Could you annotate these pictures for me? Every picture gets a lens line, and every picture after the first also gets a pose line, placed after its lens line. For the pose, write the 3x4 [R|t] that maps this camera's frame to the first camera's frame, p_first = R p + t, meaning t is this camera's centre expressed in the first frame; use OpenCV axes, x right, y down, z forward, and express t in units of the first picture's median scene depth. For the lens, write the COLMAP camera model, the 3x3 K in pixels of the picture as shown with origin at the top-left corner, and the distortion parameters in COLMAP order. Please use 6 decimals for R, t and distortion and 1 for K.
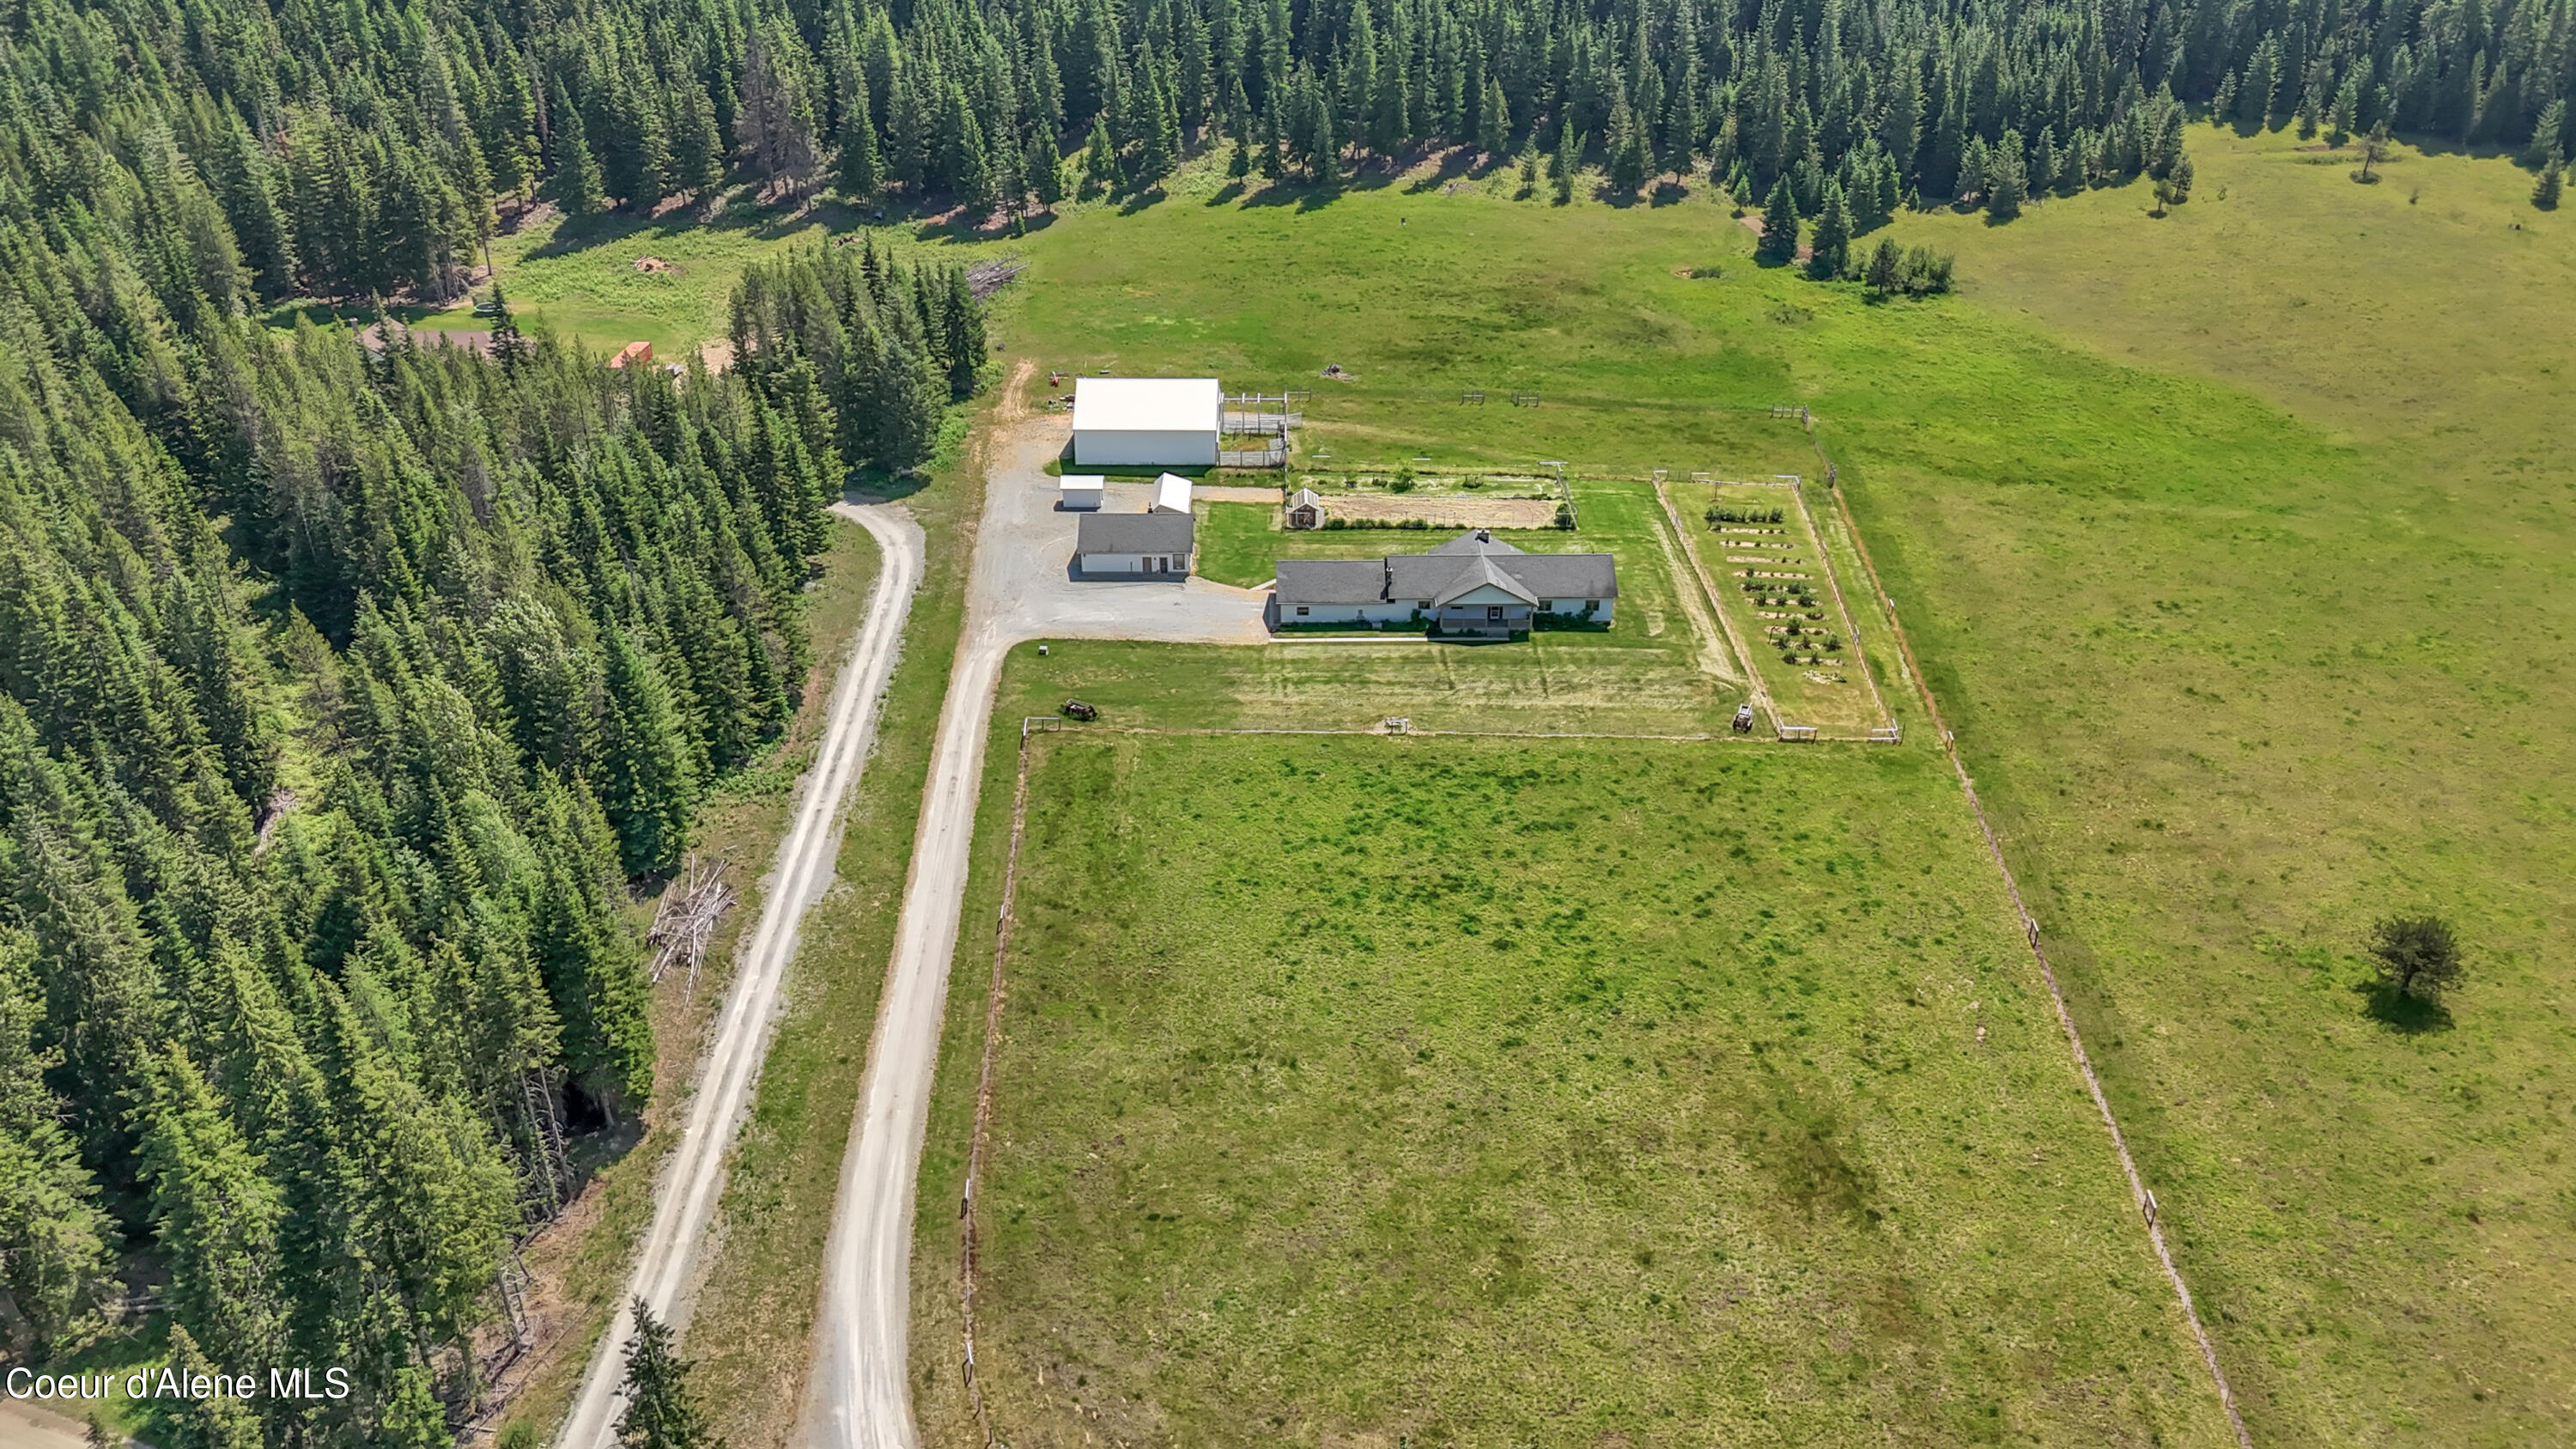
lens RADIAL K [[1916.8, 0, 1293.6], [0, 1916.8, 721.0], [0, 0, 1]] dist [0.074986, -0.085484]
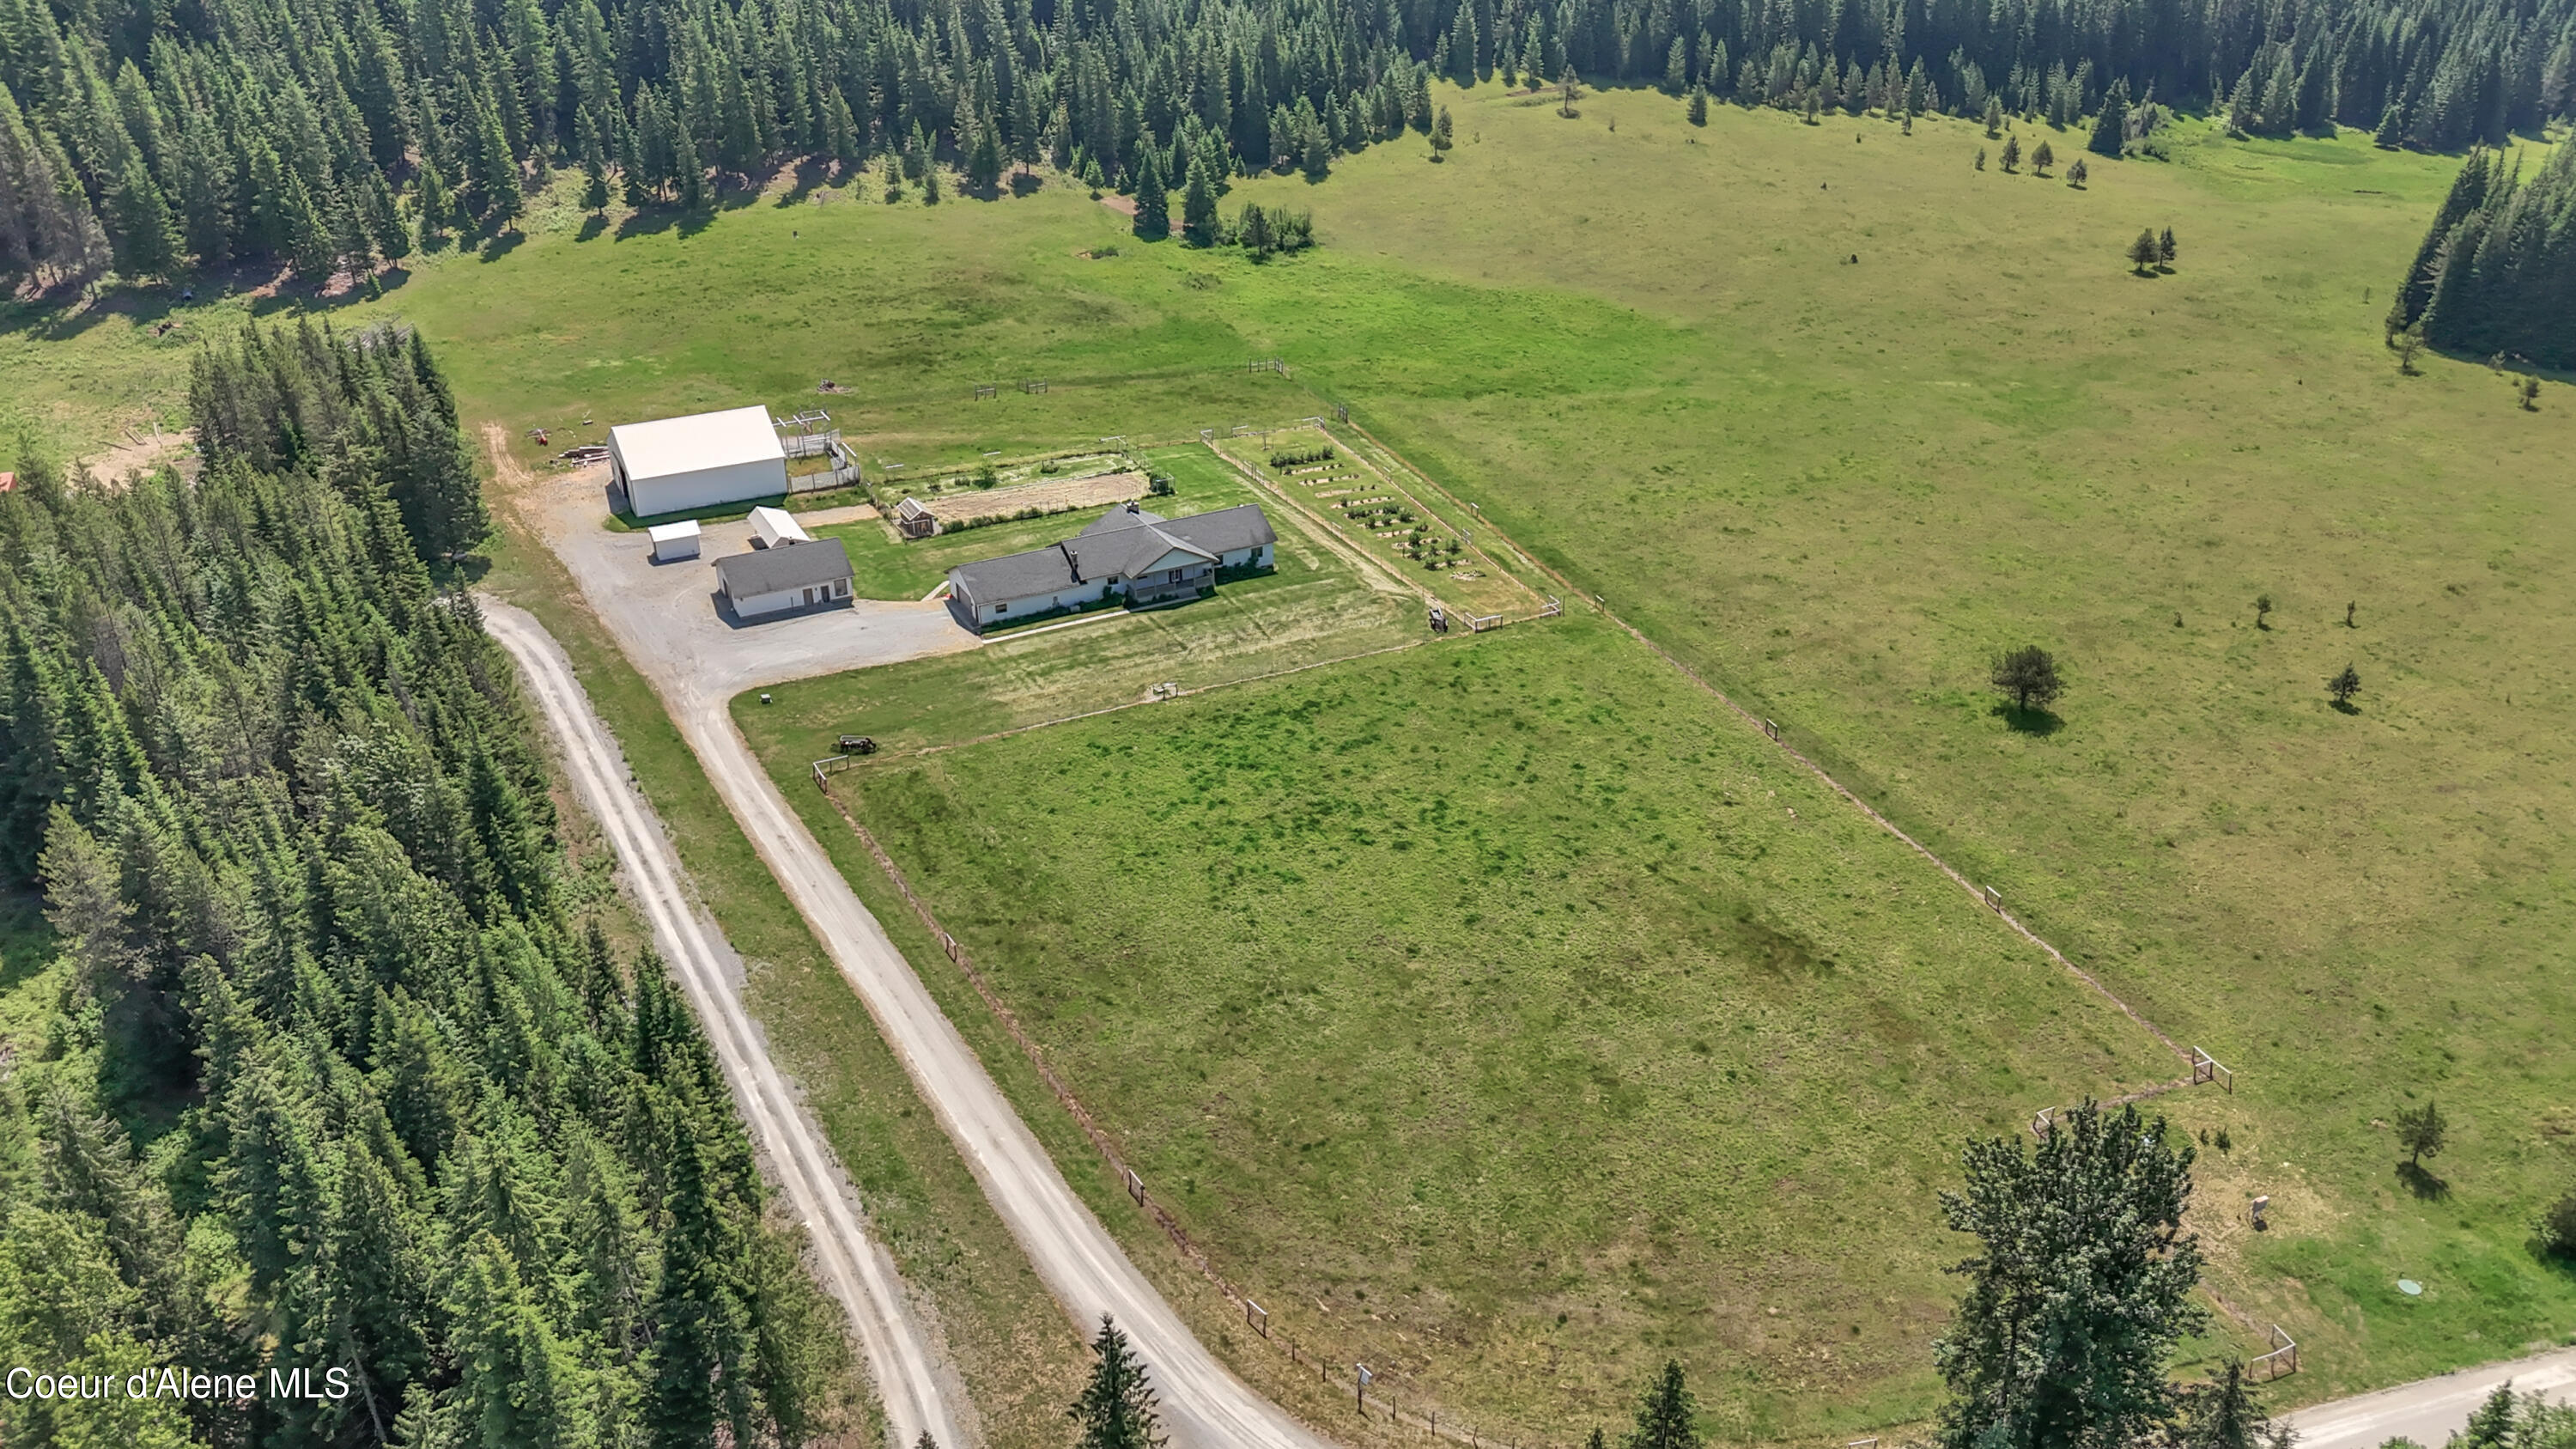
lens RADIAL K [[1916.8, 0, 1293.9], [0, 1916.8, 732.4], [0, 0, 1]] dist [0.074986, -0.085484]
pose [[0.885105, -0.219159, 0.410558, -0.244093], [0.218600, 0.974585, 0.048971, -0.008377], [-0.410857, 0.046404, 0.910518, 0.020300]]
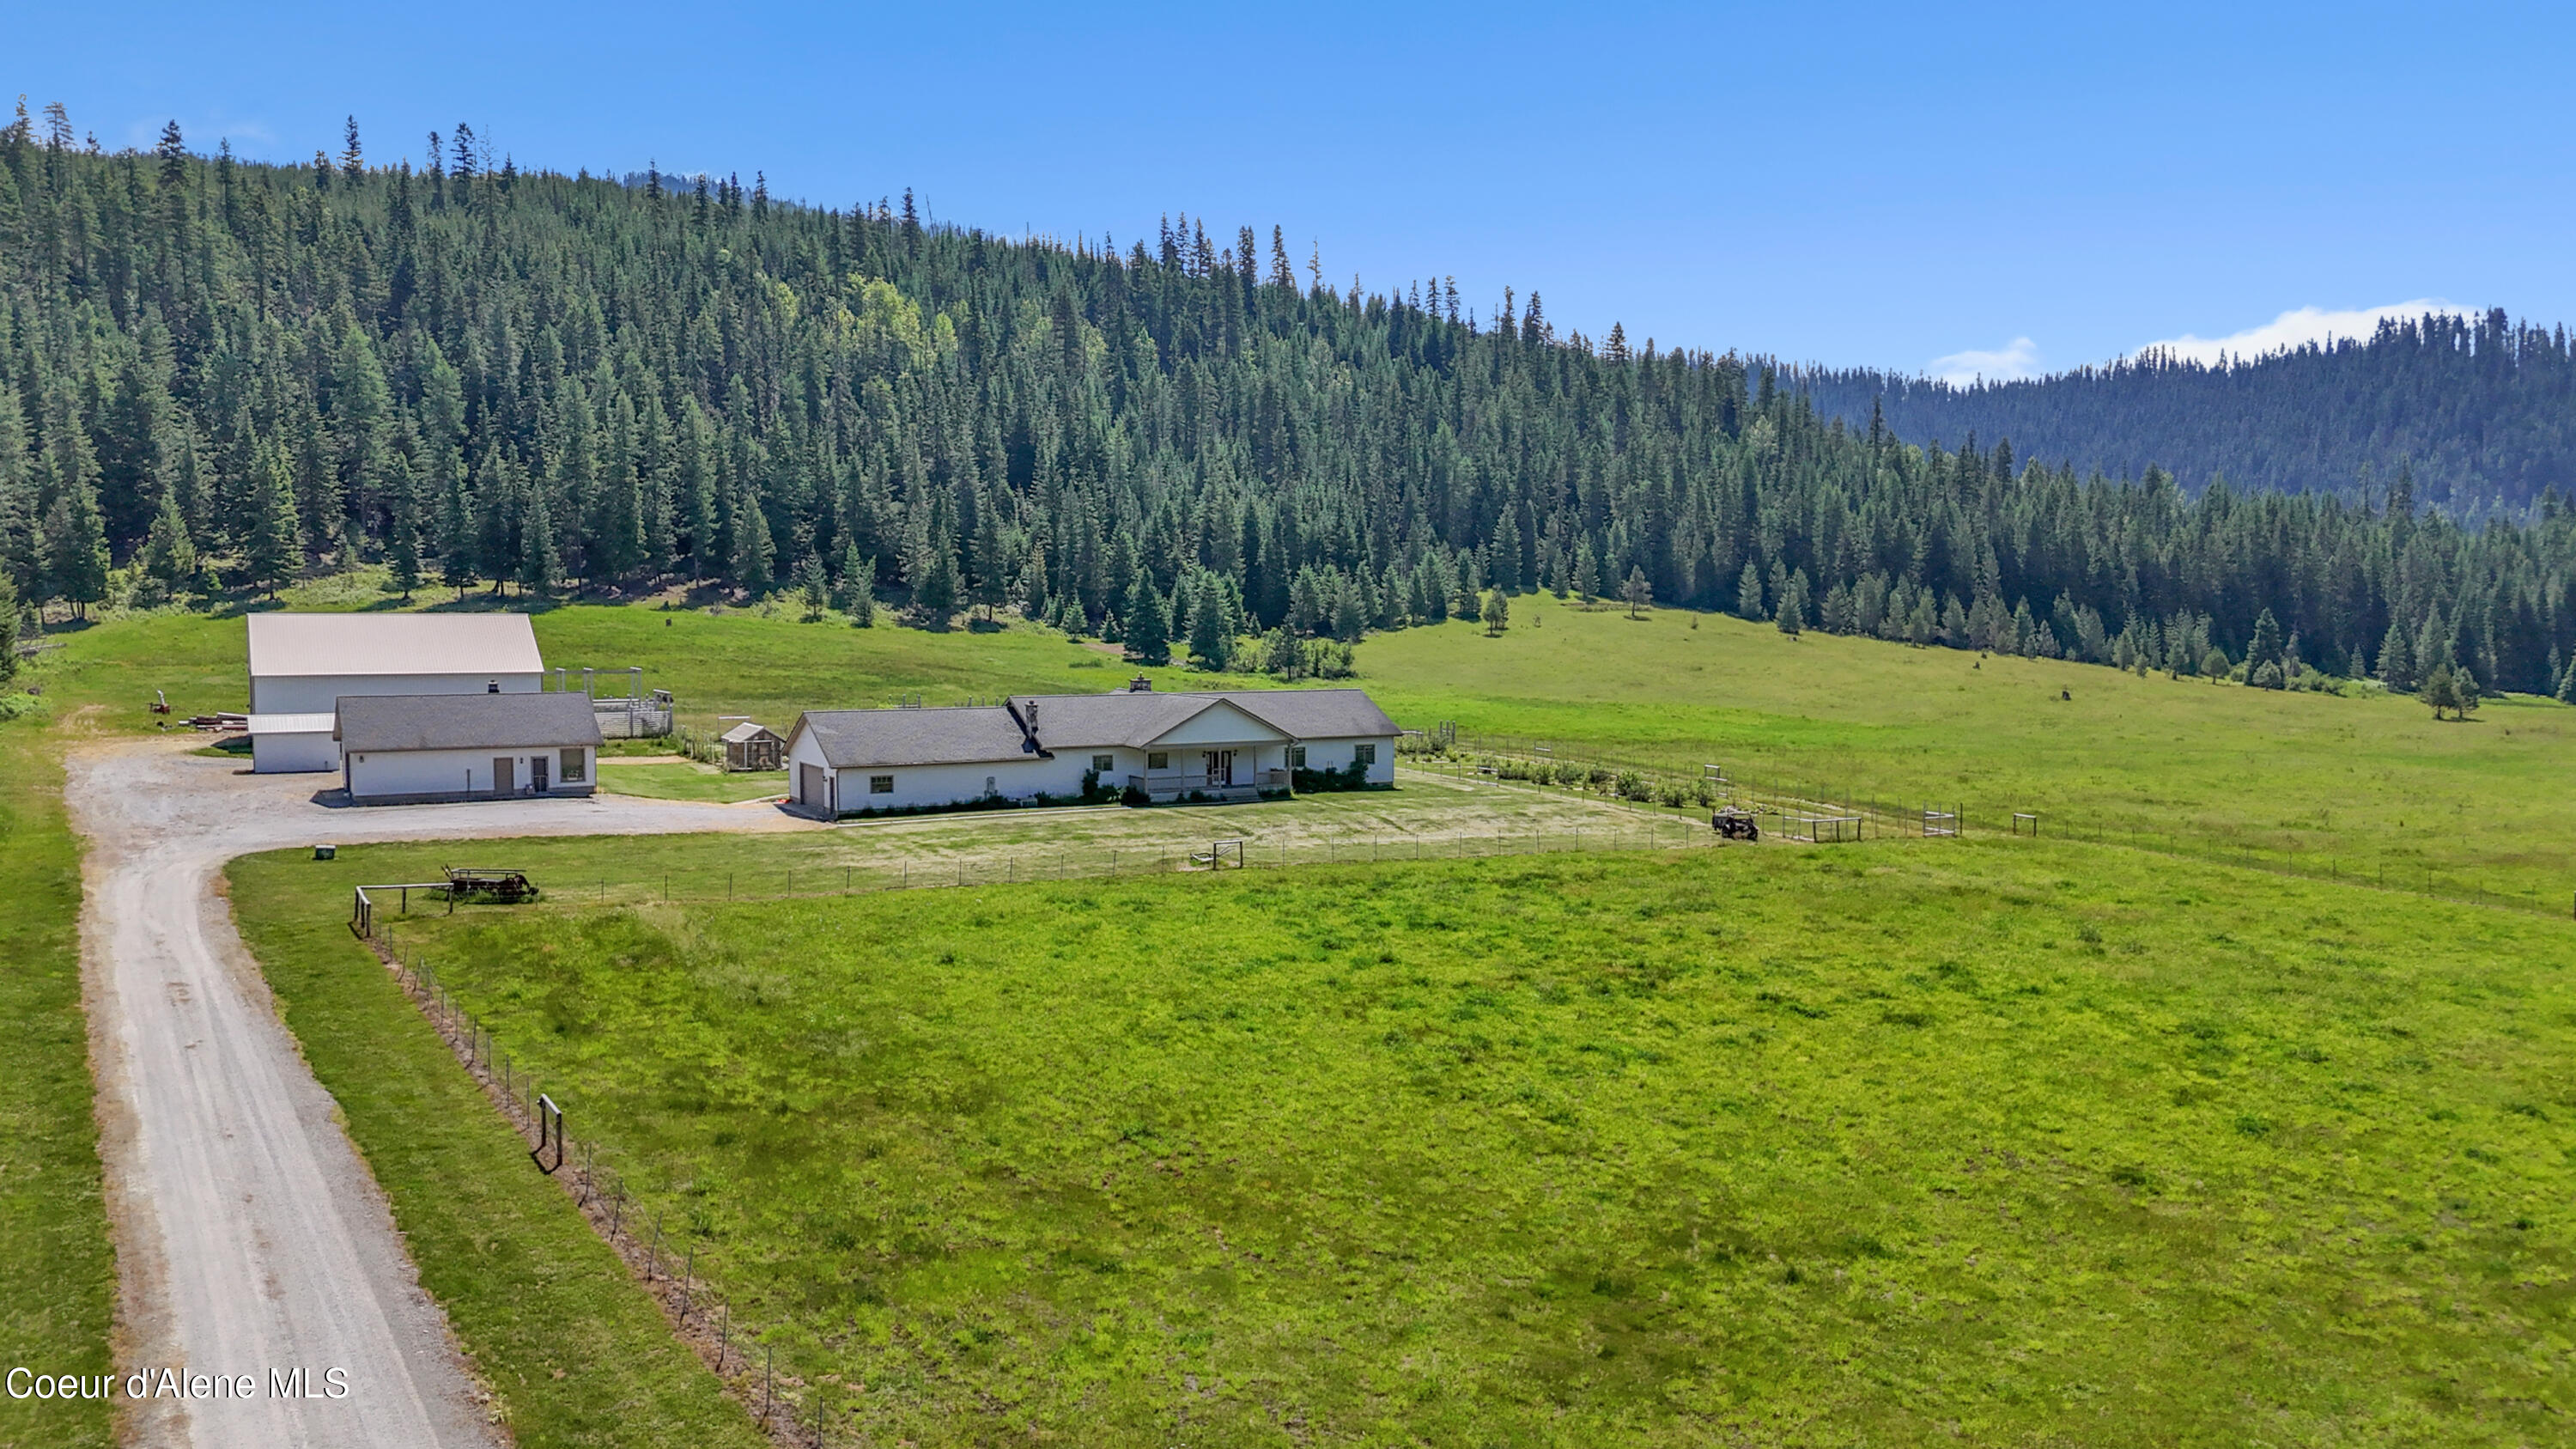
lens RADIAL K [[1916.8, 0, 1289.3], [0, 1916.8, 711.7], [0, 0, 1]] dist [0.074986, -0.085484]
pose [[0.875120, -0.024731, 0.483273, -0.124736], [0.222245, 0.907675, -0.355996, 0.111512], [-0.429851, 0.418945, 0.799821, 0.458292]]
